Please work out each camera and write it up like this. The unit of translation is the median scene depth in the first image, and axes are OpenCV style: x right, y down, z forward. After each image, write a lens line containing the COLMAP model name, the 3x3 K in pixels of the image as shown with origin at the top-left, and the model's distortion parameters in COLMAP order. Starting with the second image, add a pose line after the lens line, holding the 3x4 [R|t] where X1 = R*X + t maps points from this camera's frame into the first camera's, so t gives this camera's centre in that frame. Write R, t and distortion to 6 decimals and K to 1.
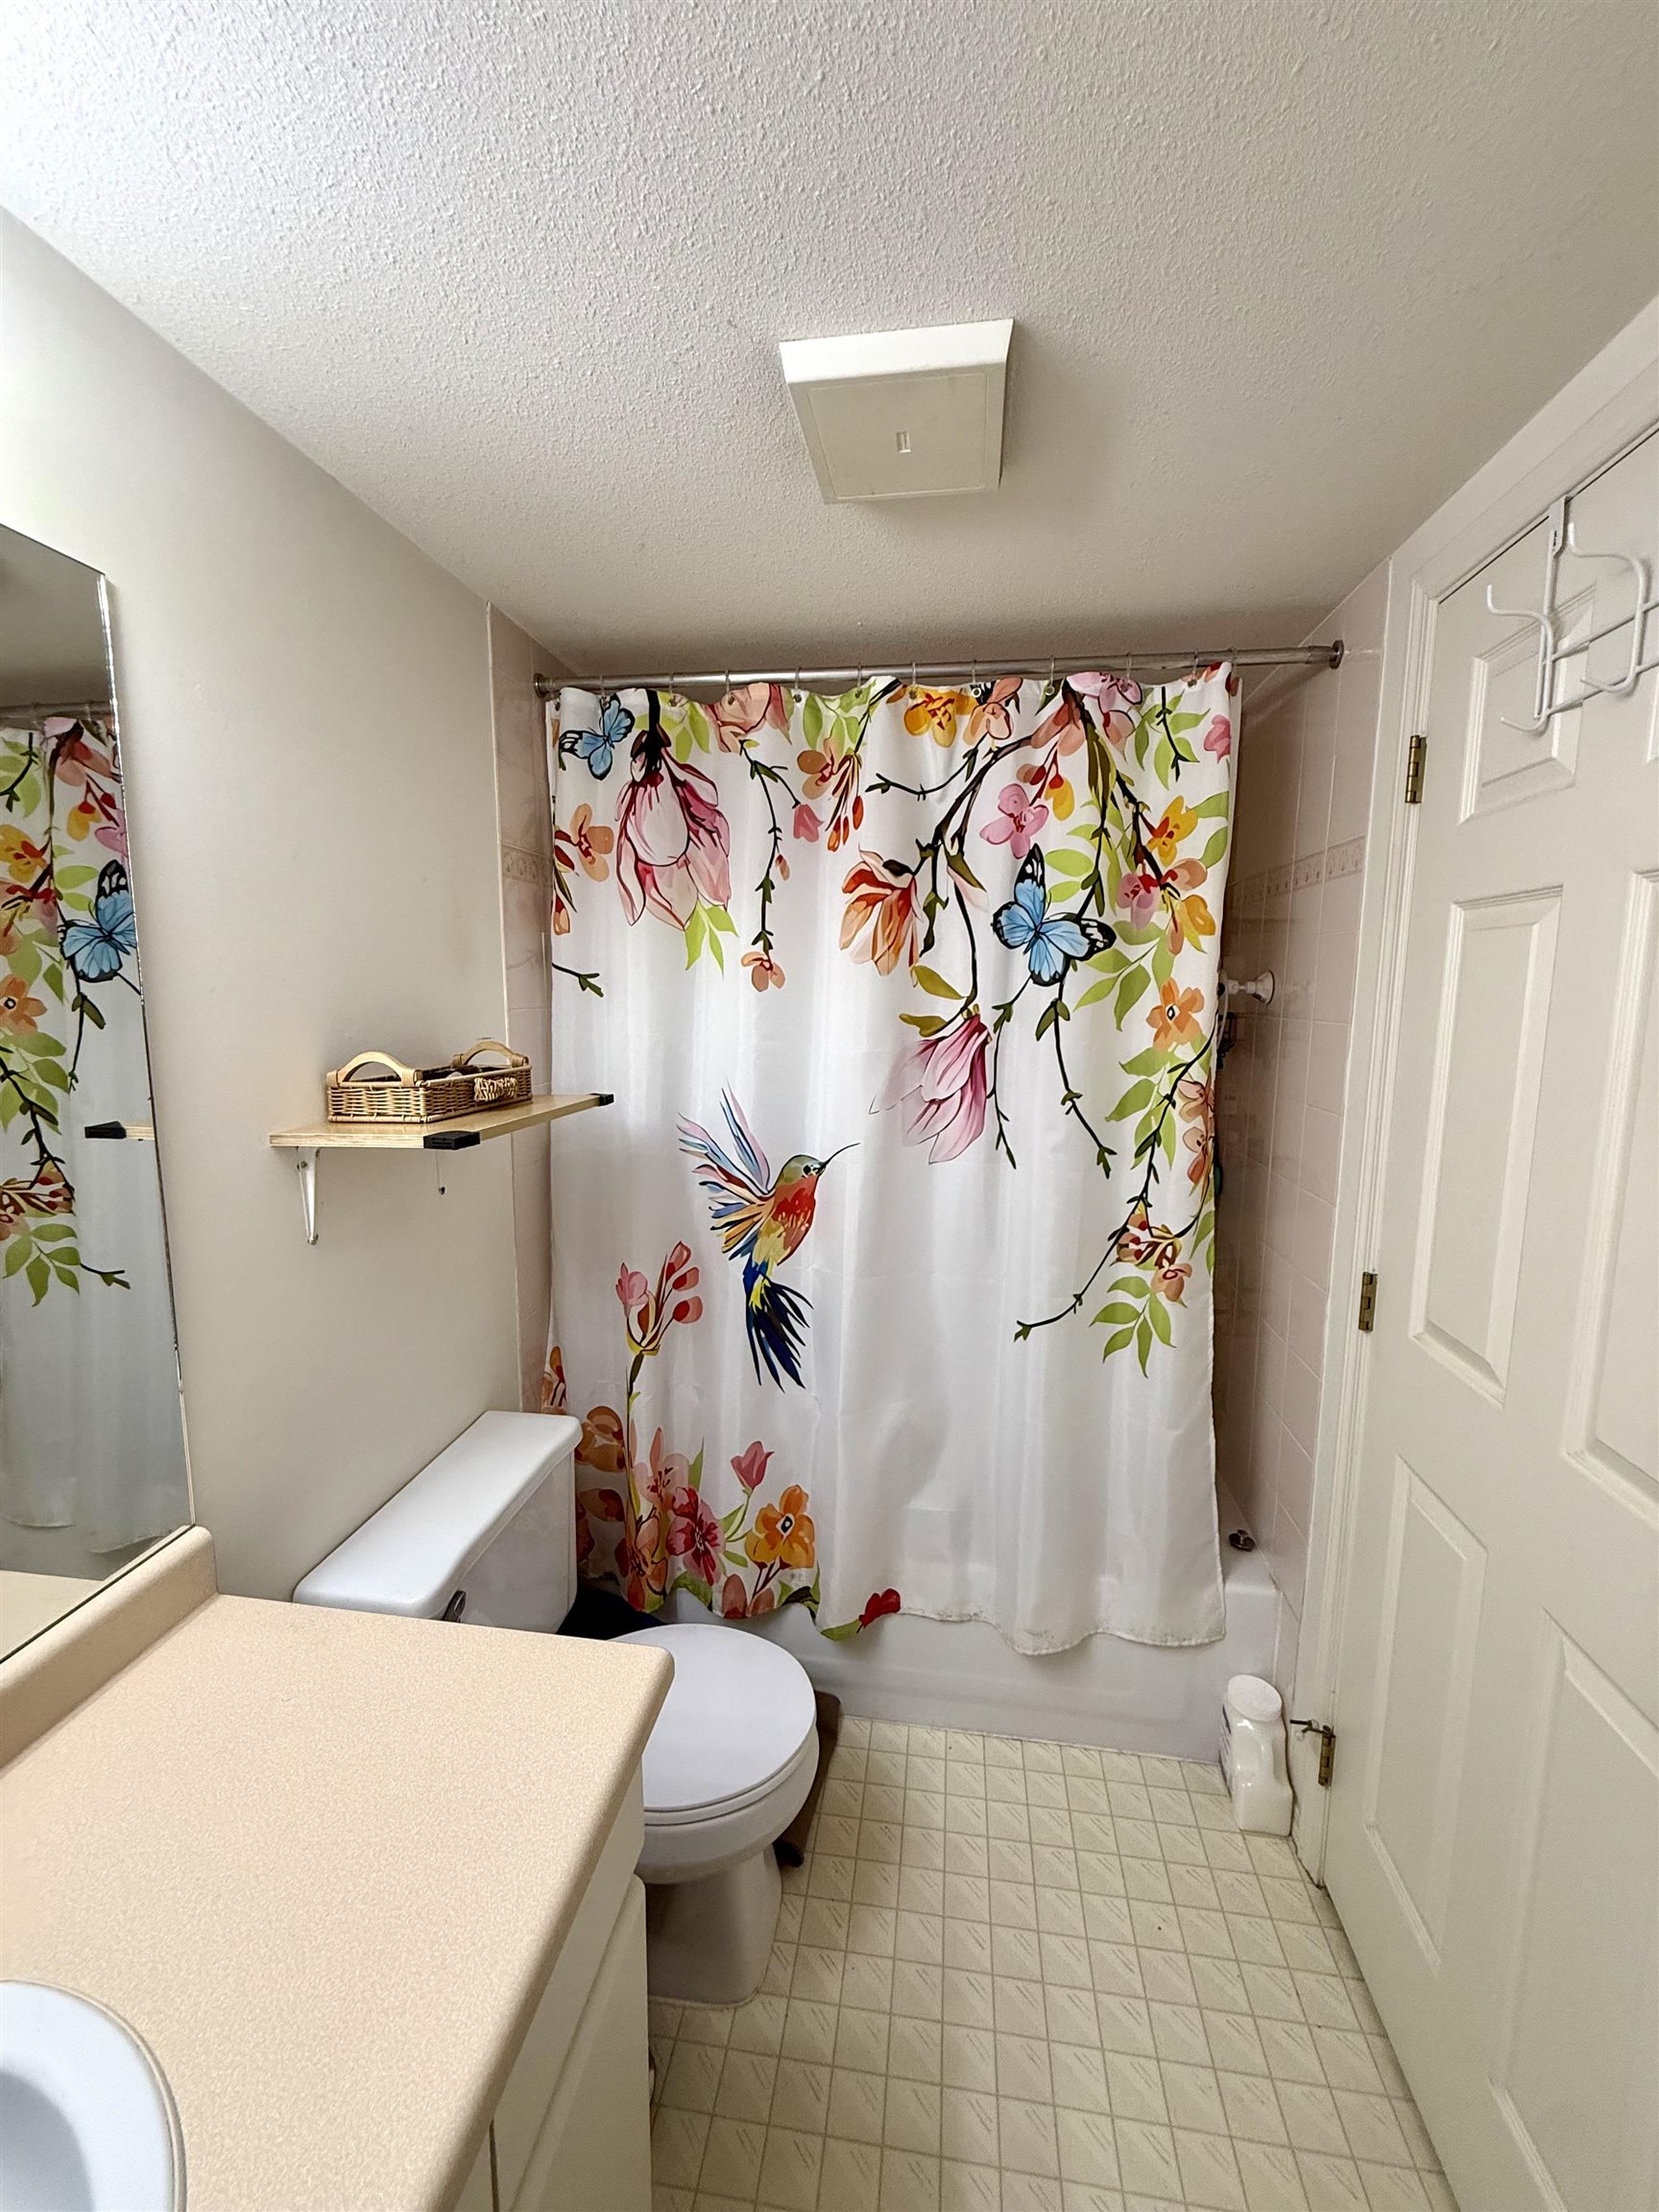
lens RADIAL K [[892.4, 0, 830.1], [0, 892.4, 1106.2], [0, 0, 1]] dist [0.002808, -0.000121]
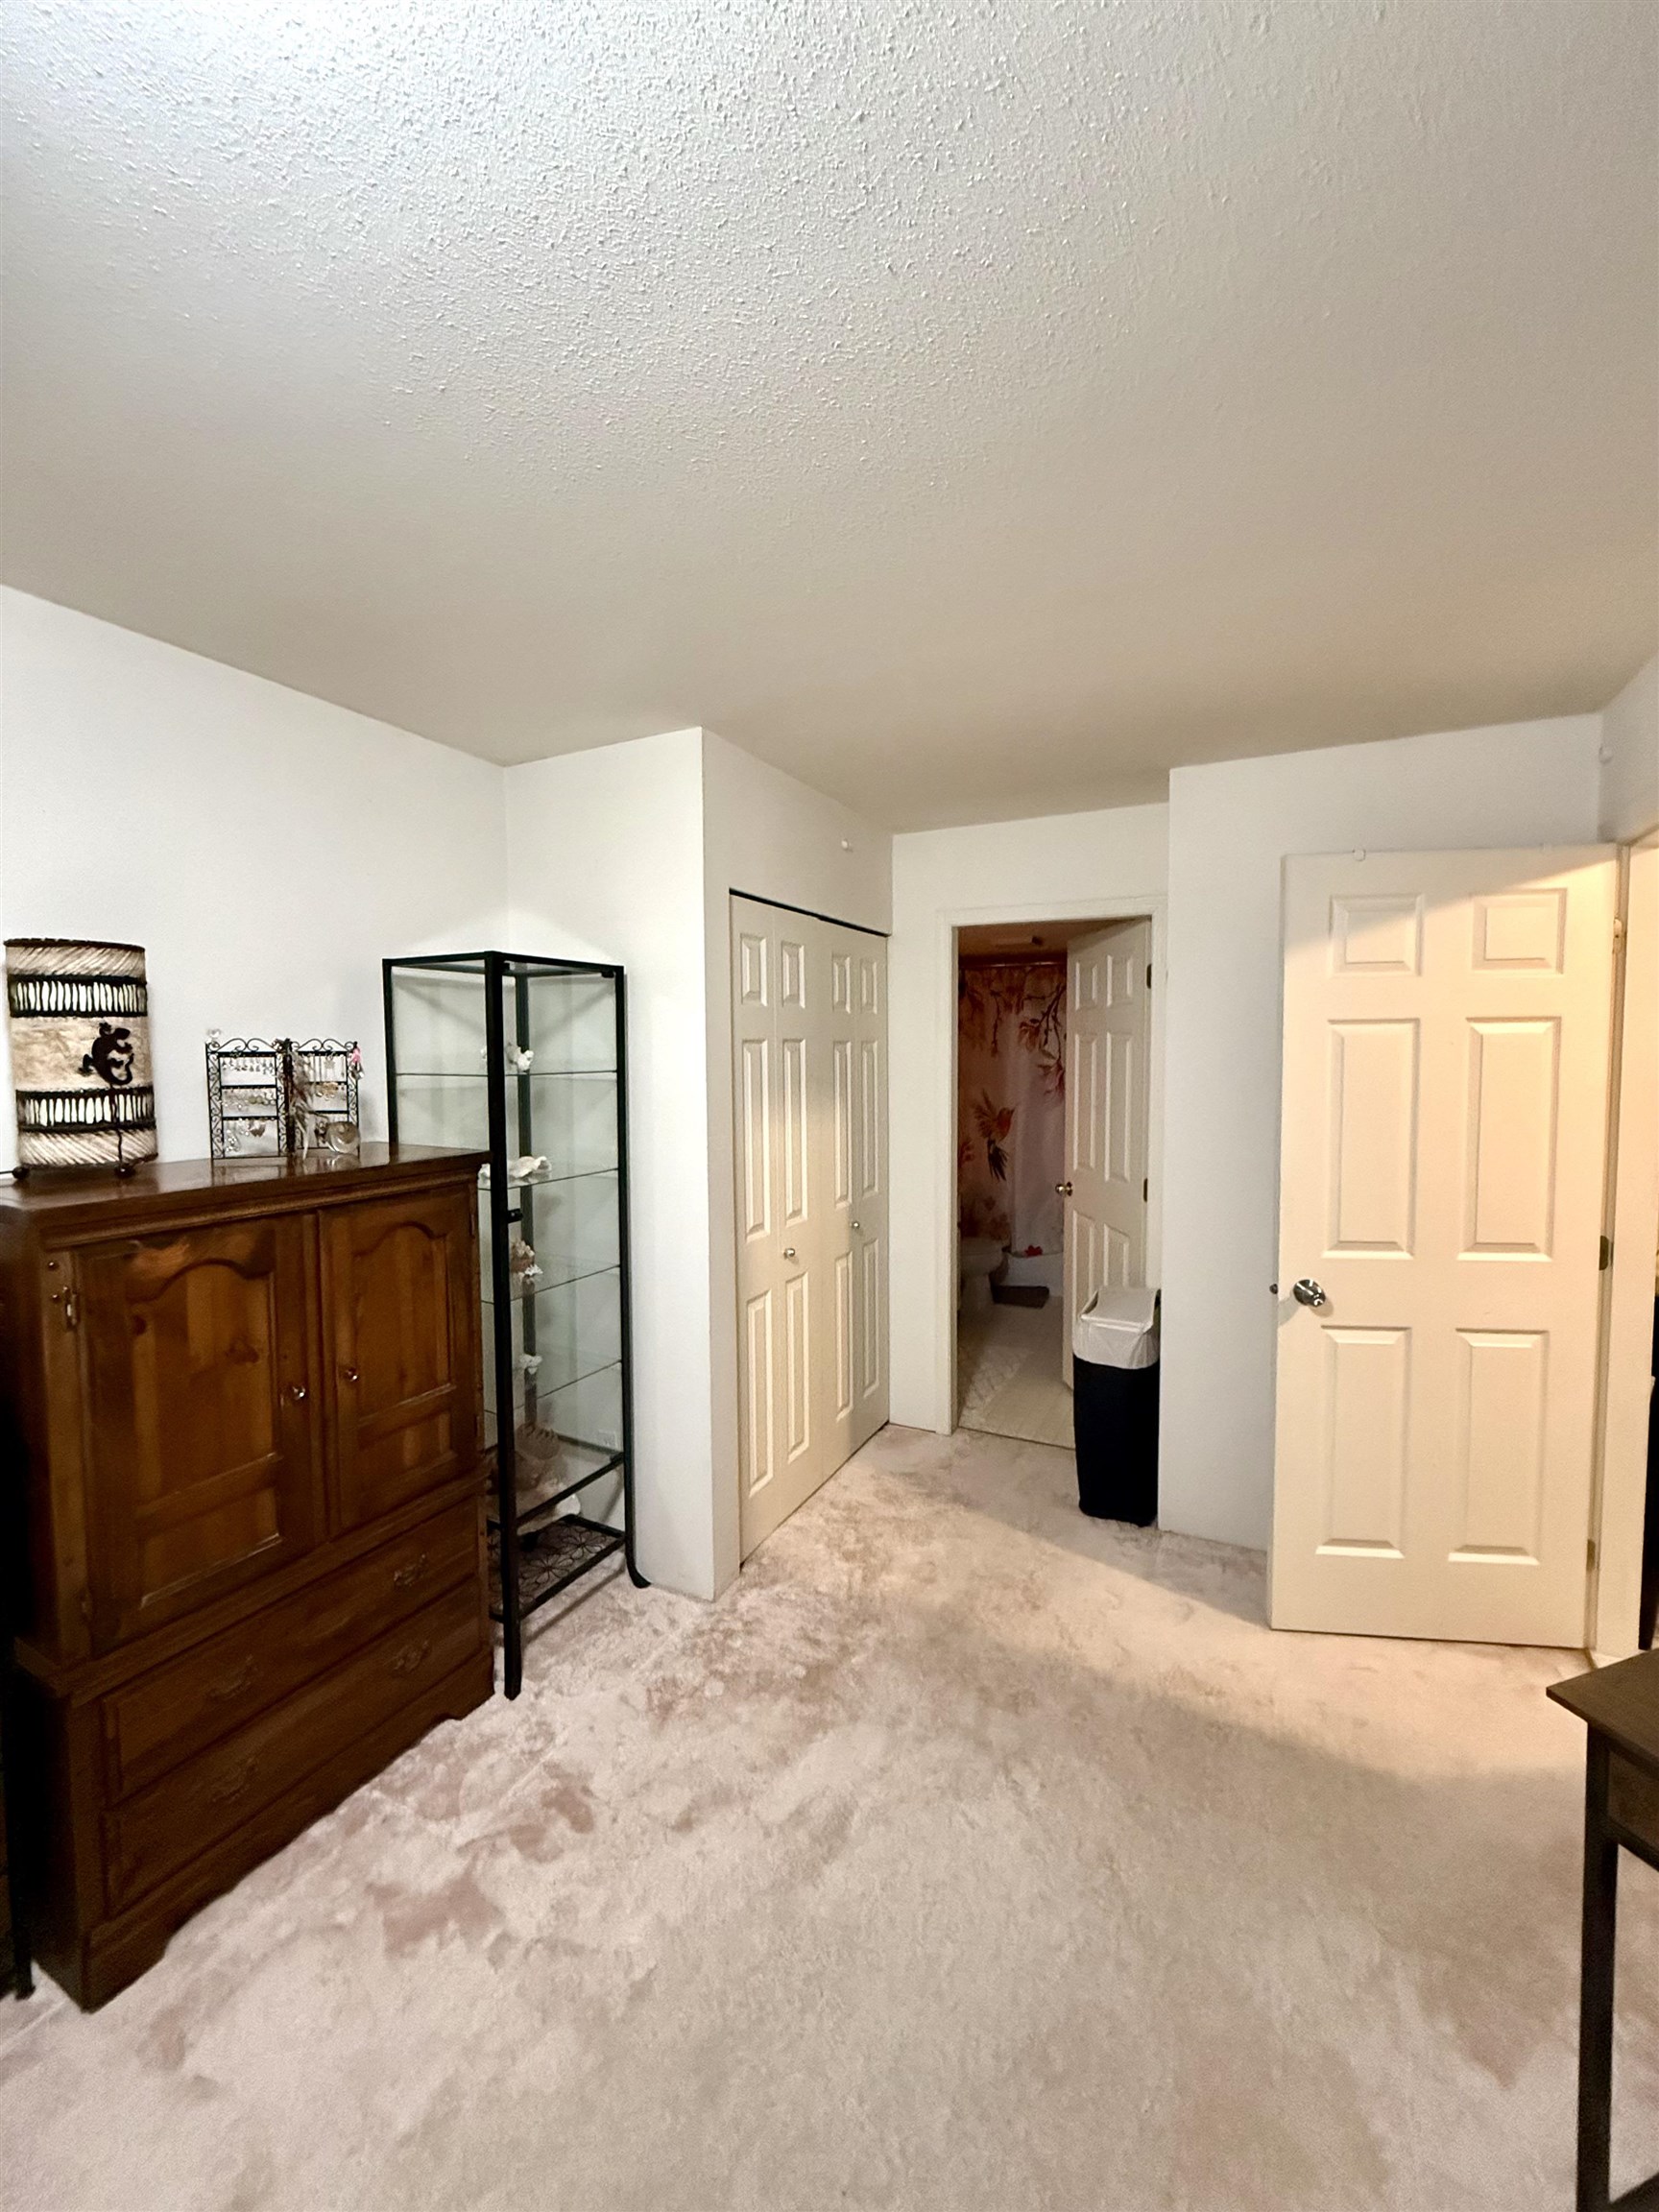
lens RADIAL K [[892.4, 0, 829.0], [0, 892.4, 1103.9], [0, 0, 1]] dist [0.002808, -0.000121]
pose [[0.948992, 0.002843, -0.315288, 0.387918], [-0.026371, 0.997172, -0.070382, 0.291137], [0.314197, 0.075106, 0.946382, -2.315254]]
